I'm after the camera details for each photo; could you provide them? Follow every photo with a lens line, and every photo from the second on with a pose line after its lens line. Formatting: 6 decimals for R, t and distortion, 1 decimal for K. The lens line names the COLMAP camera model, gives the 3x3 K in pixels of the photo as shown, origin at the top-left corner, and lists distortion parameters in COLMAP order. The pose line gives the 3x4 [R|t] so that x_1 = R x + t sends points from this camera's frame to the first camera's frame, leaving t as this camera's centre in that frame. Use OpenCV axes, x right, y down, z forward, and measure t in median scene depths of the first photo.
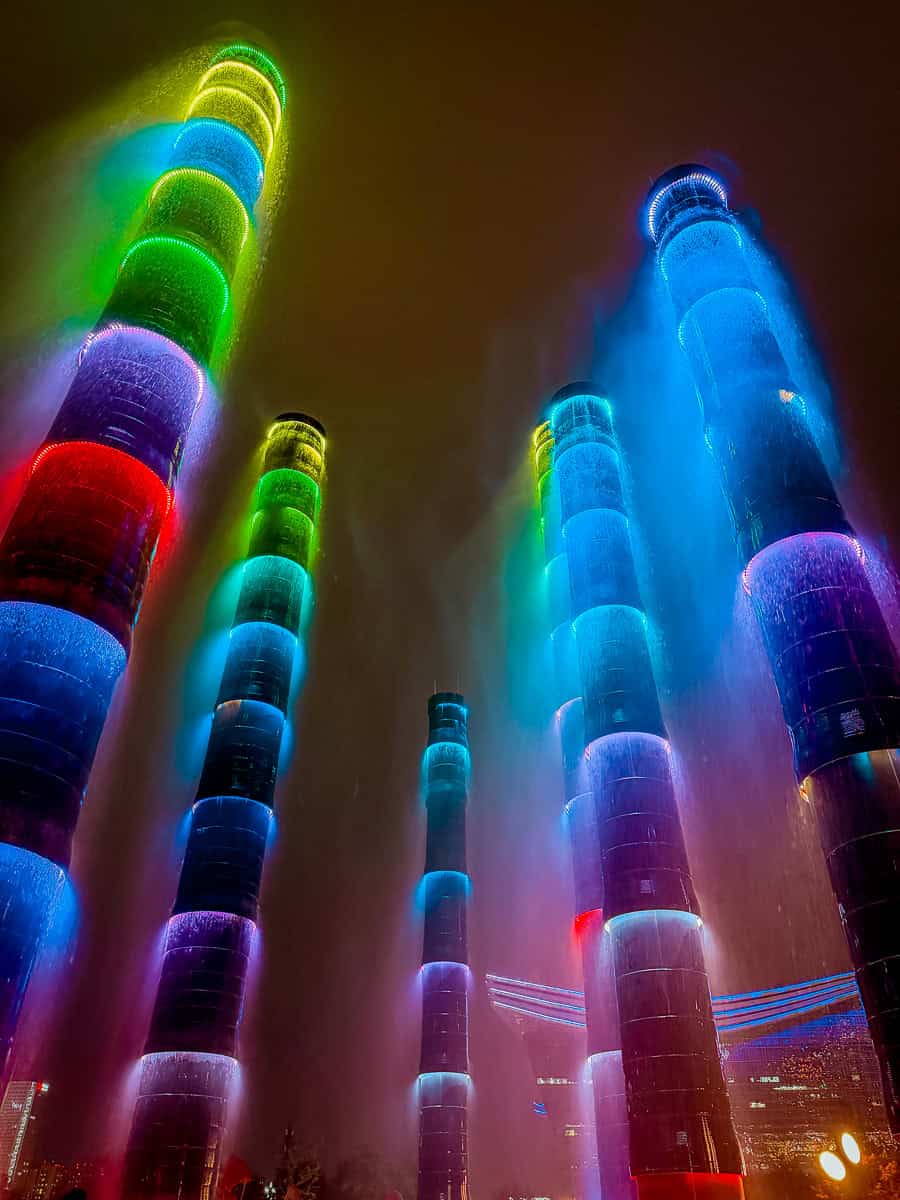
lens RADIAL K [[841.9, 0, 455.7], [0, 841.9, 609.7], [0, 0, 1]] dist [0.029622, -0.038658]
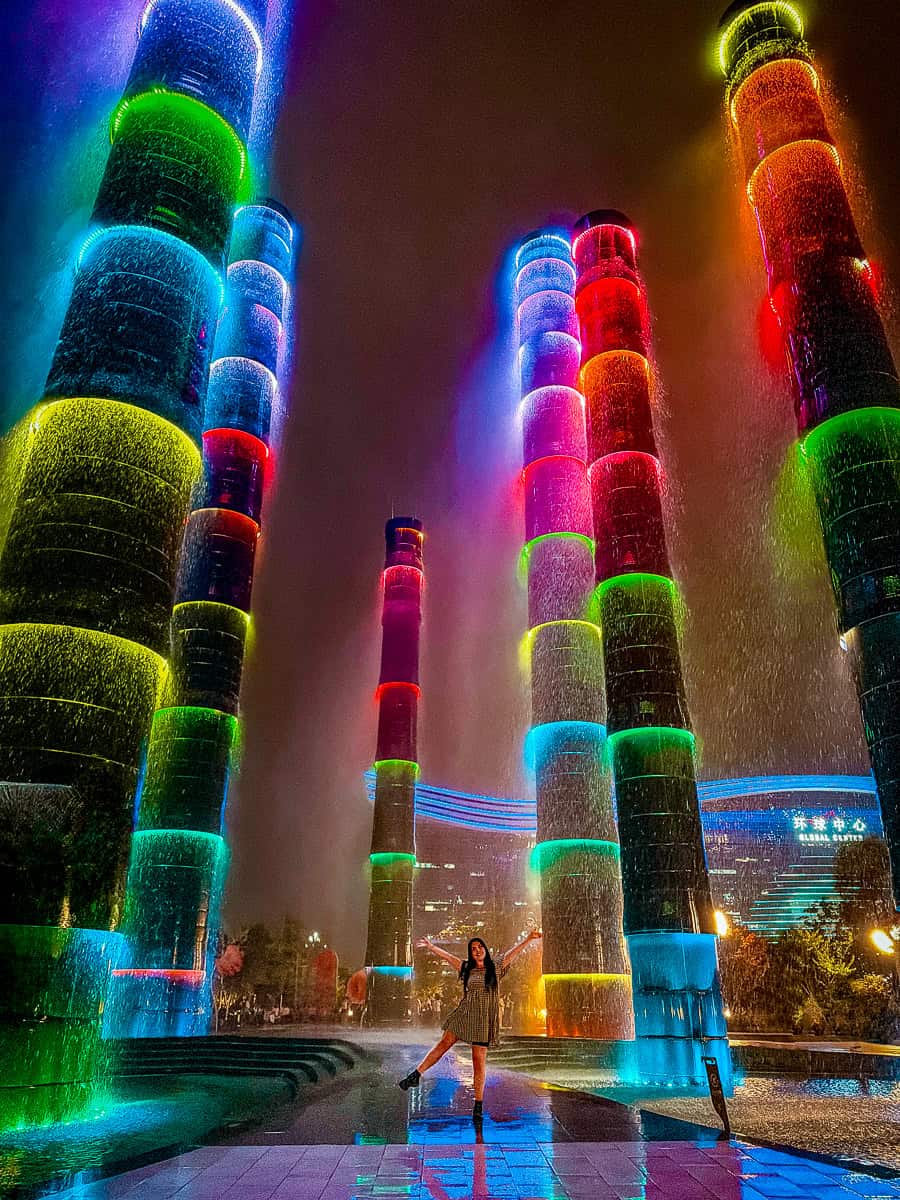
lens RADIAL K [[841.9, 0, 454.1], [0, 841.9, 613.7], [0, 0, 1]] dist [0.029622, -0.038658]
pose [[0.988893, 0.064935, 0.133693, -0.124231], [-0.092394, 0.973165, 0.210745, -0.006361], [-0.116421, -0.220757, 0.968356, -0.024382]]
